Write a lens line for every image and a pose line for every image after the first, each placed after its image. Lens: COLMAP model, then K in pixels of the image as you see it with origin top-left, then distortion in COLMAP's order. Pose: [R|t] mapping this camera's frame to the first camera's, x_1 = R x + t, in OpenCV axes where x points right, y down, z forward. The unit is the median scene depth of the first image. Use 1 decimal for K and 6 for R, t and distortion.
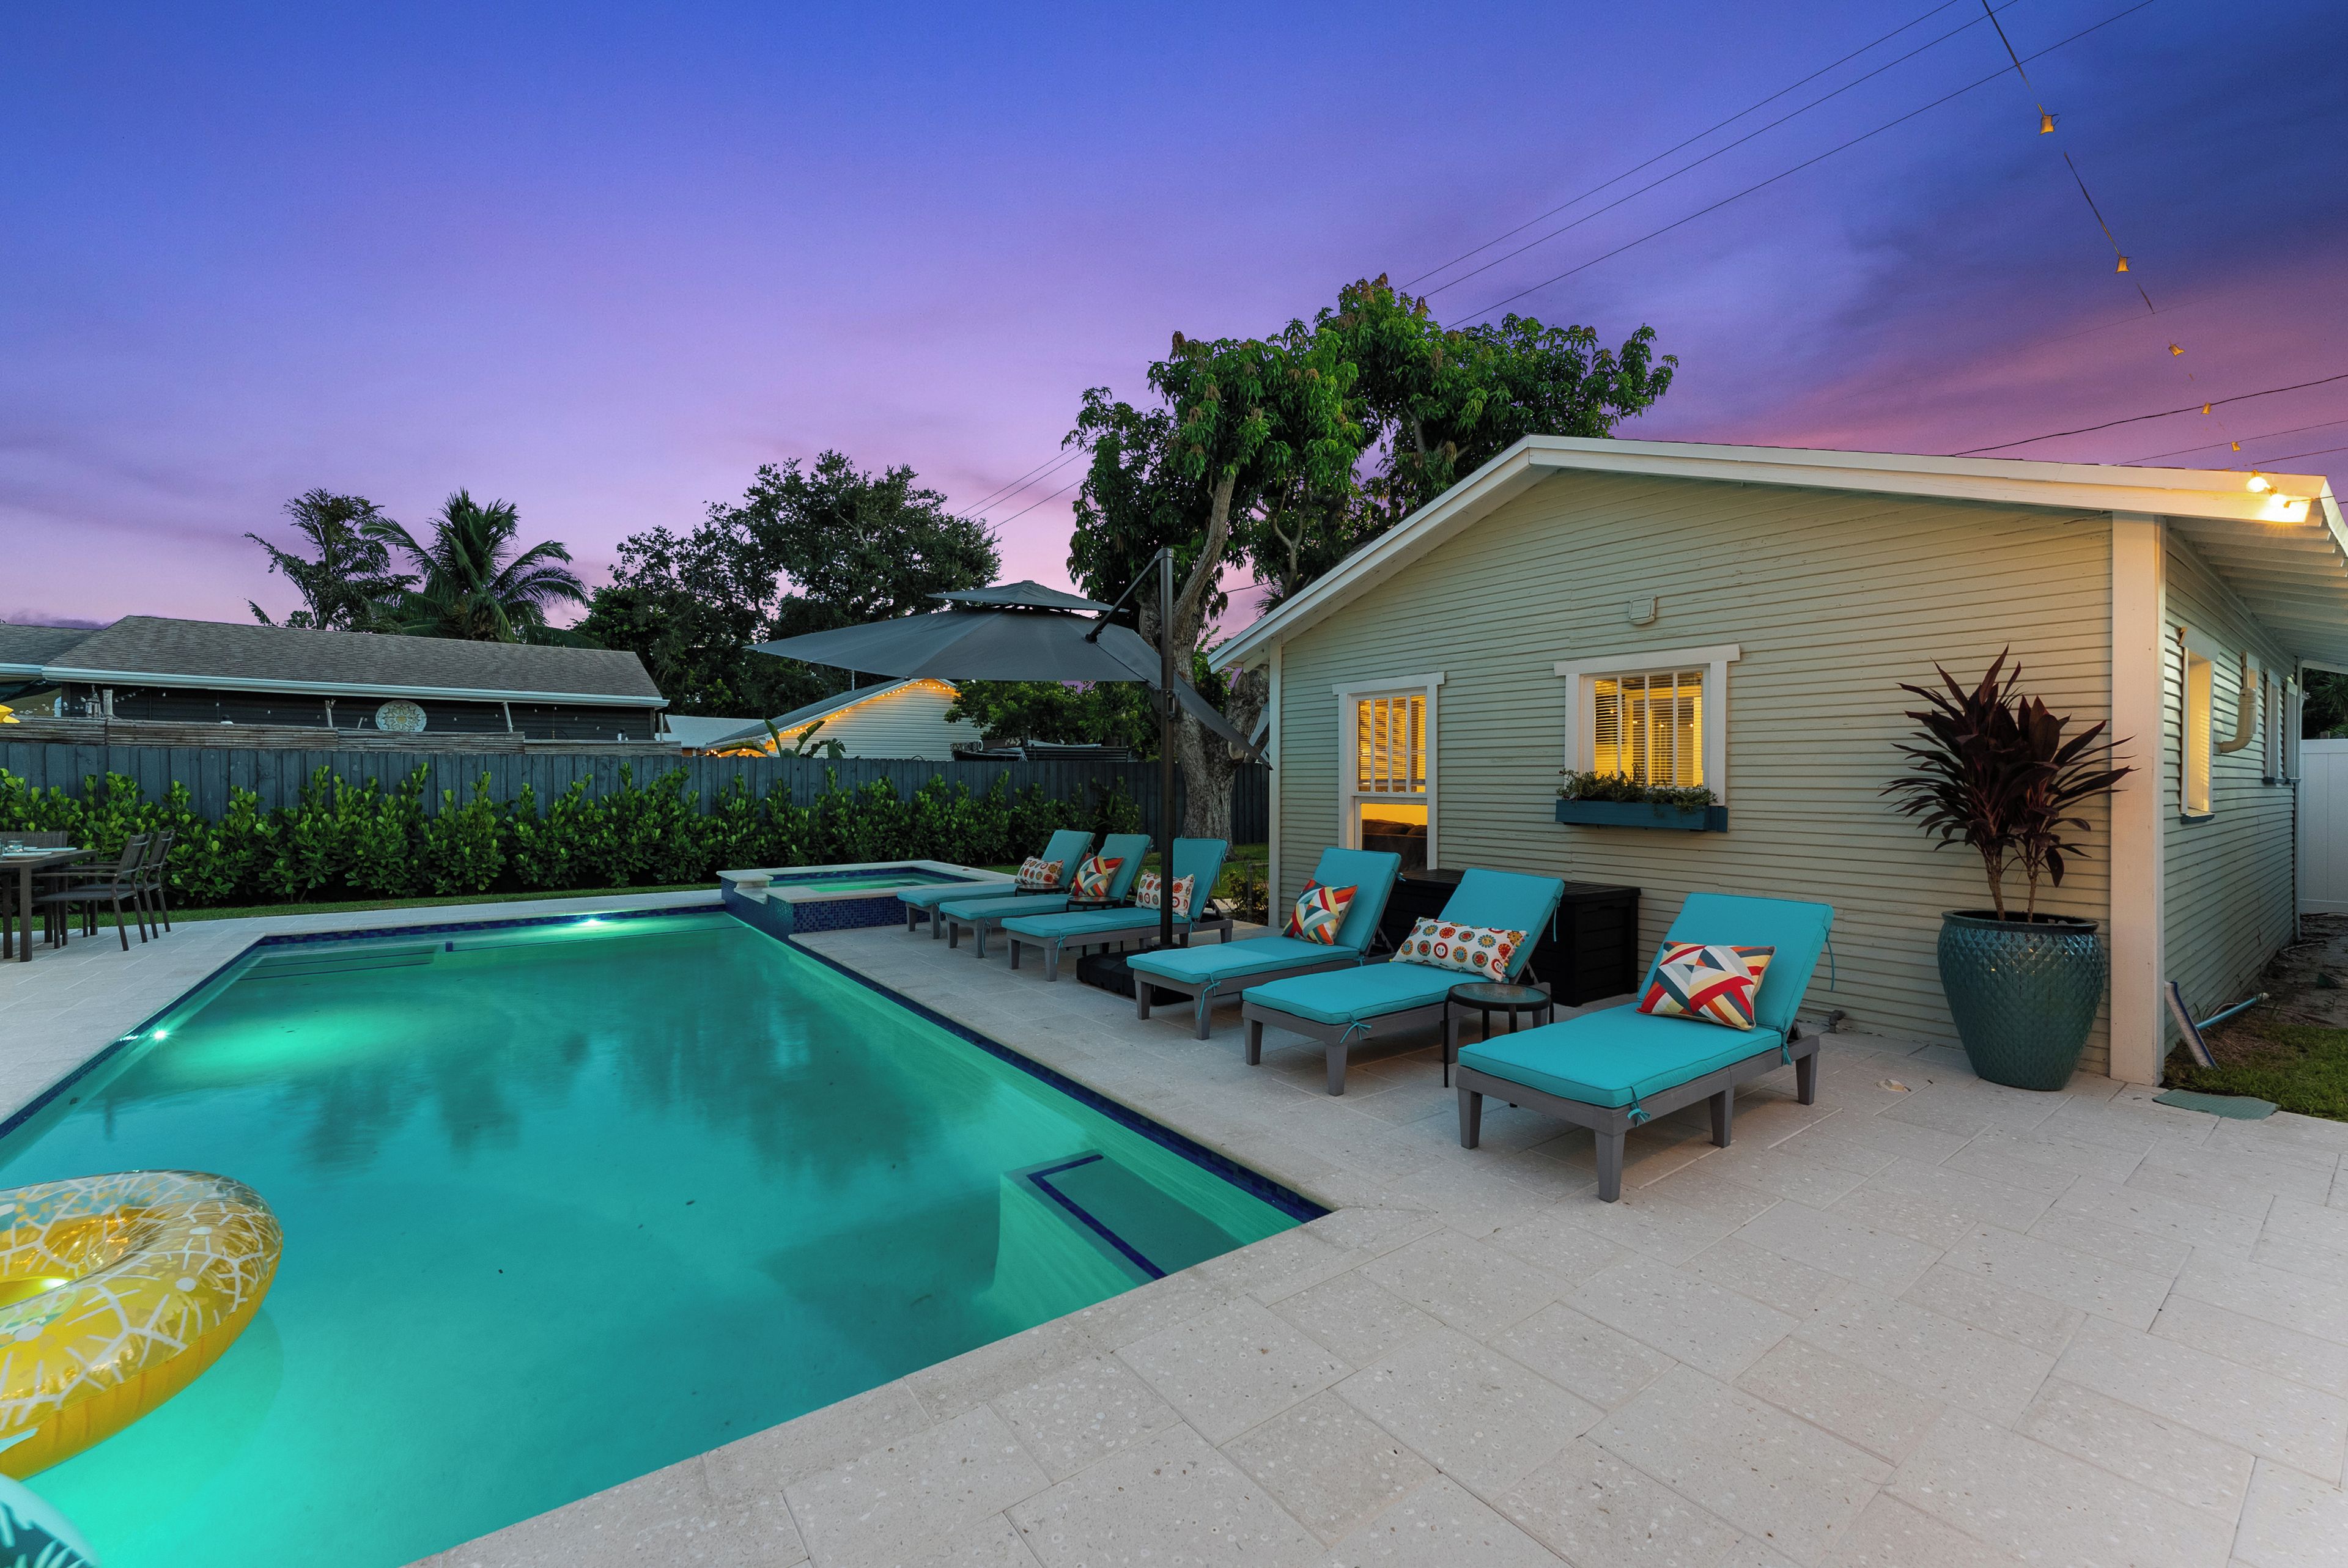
lens RADIAL K [[935.3, 0, 1175.2], [0, 935.3, 784.0], [0, 0, 1]] dist [0.001499, 0.000097]
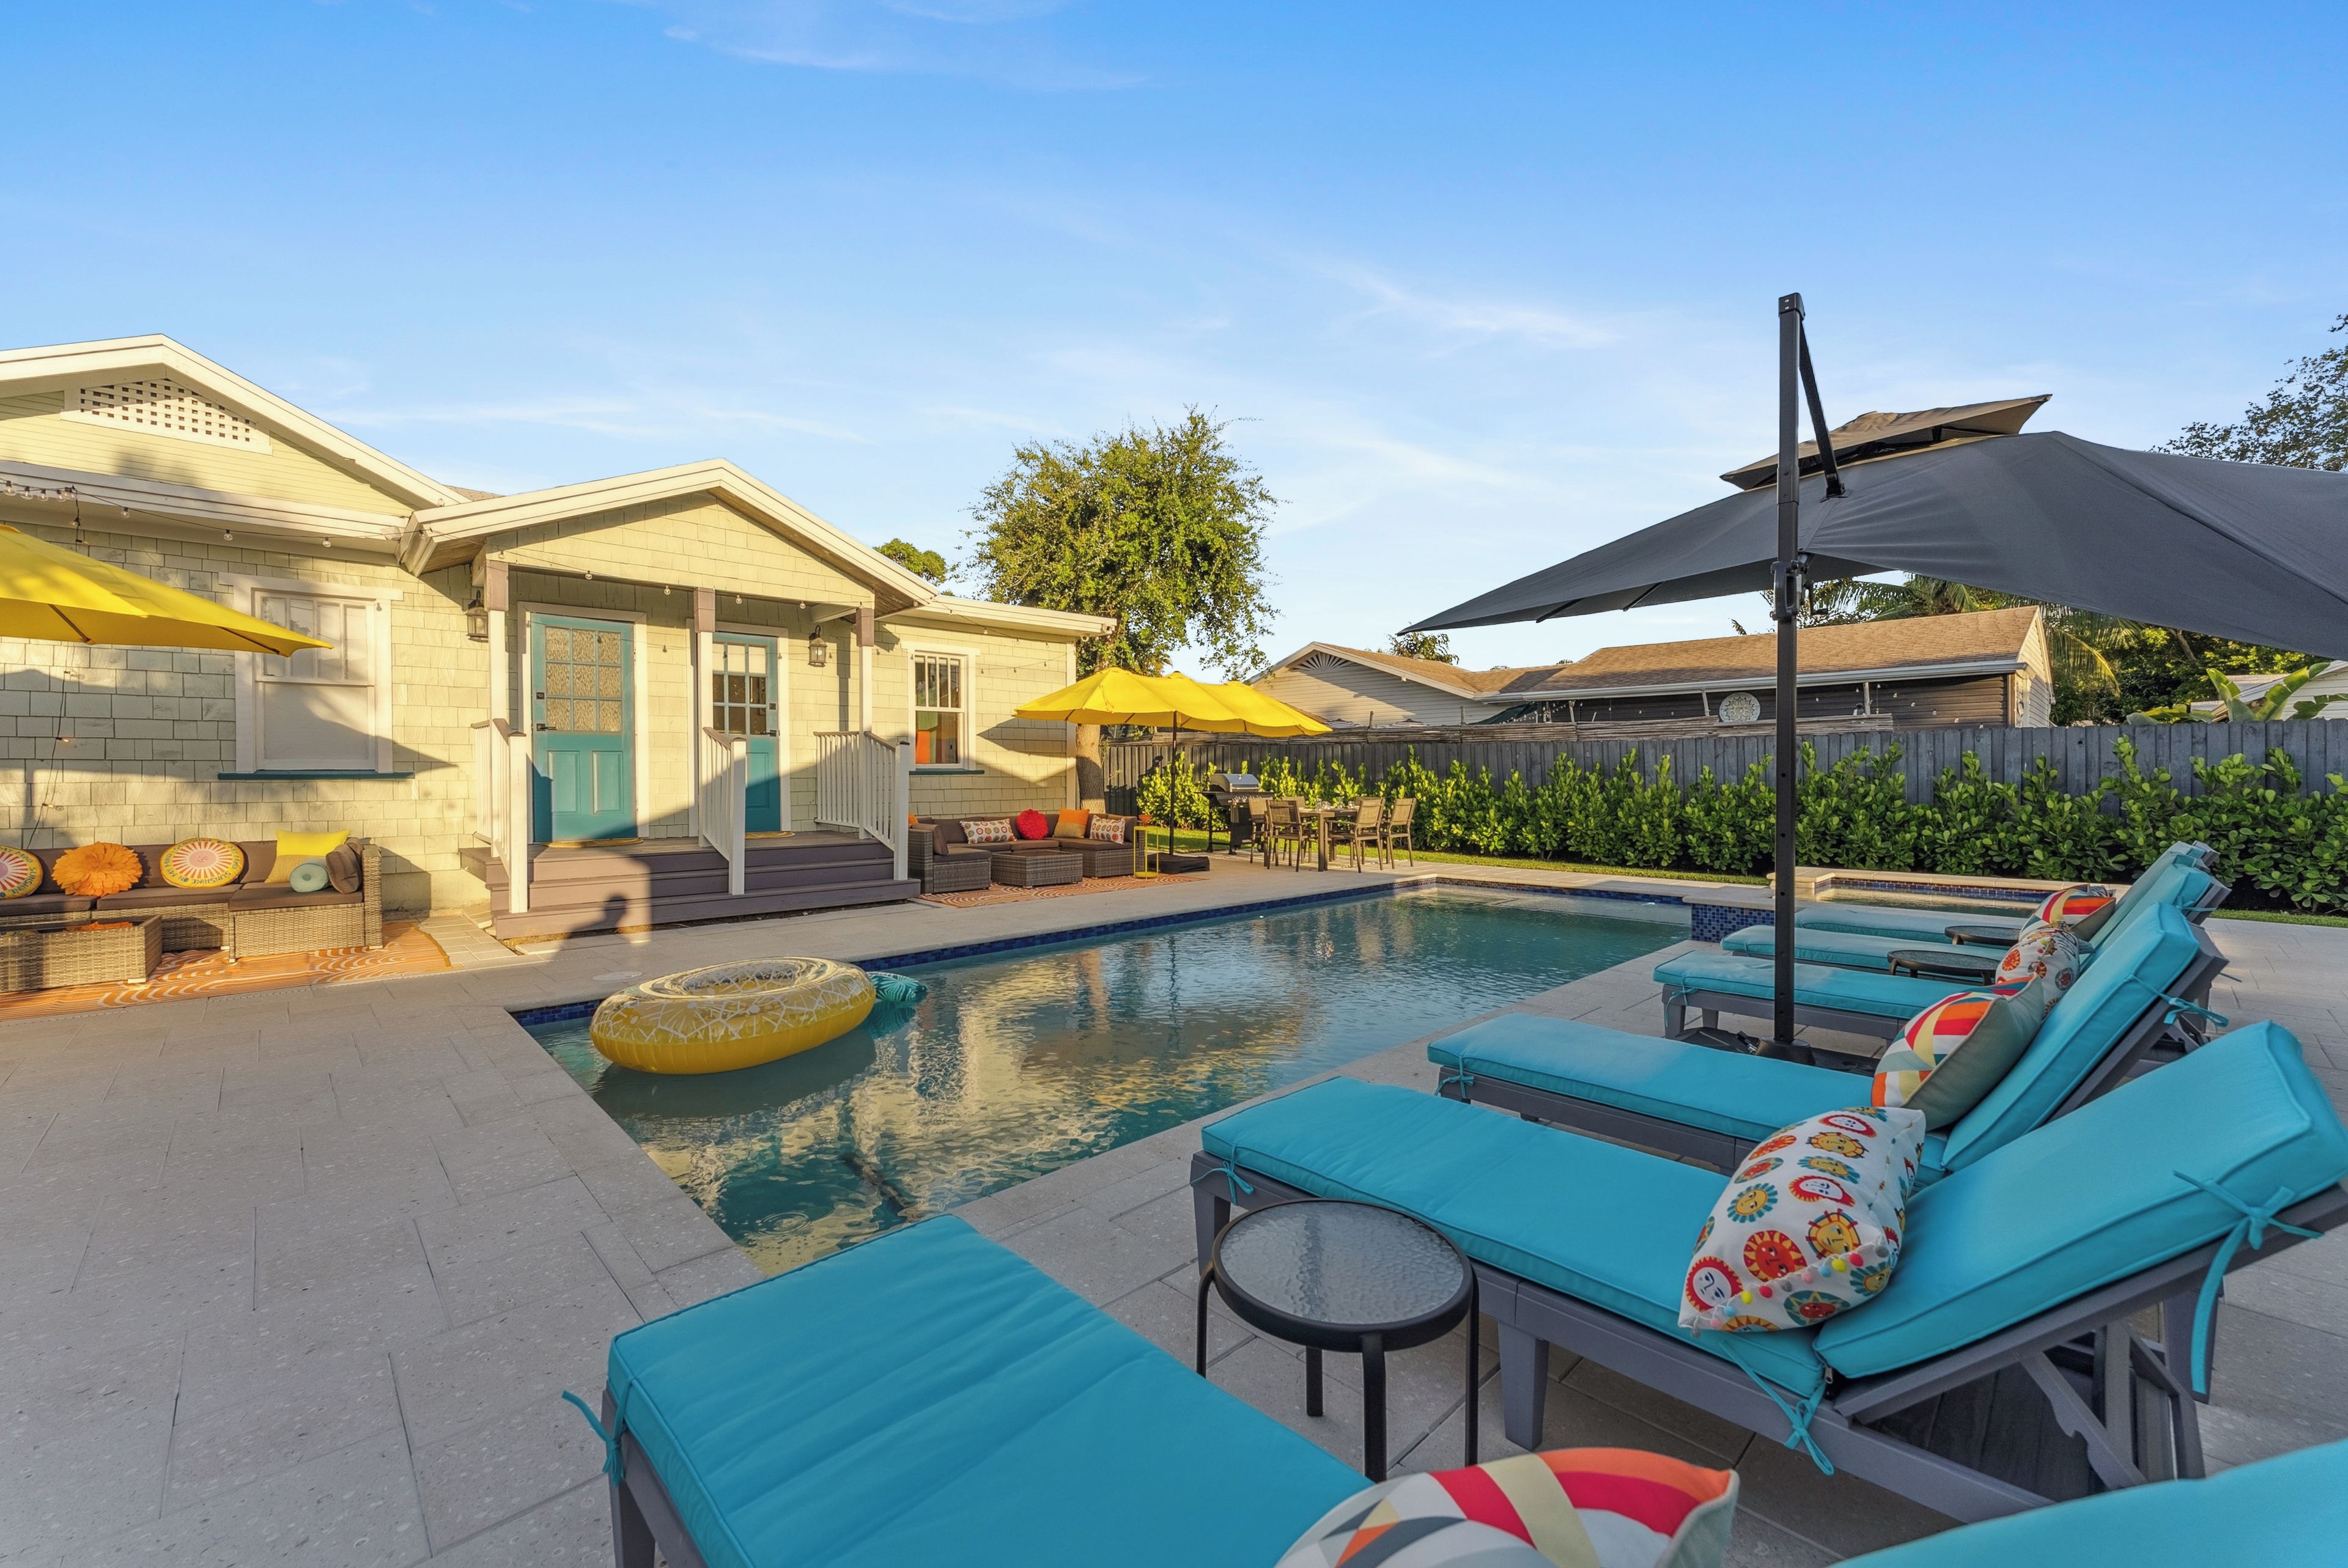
lens RADIAL K [[935.3, 0, 1175.2], [0, 935.3, 780.2], [0, 0, 1]] dist [0.001499, 0.000097]
pose [[0.132776, 0.004357, -0.991136, 0.224955], [0.002326, 0.999986, 0.004708, 0.008405], [0.991143, -0.002931, 0.132764, 0.278716]]
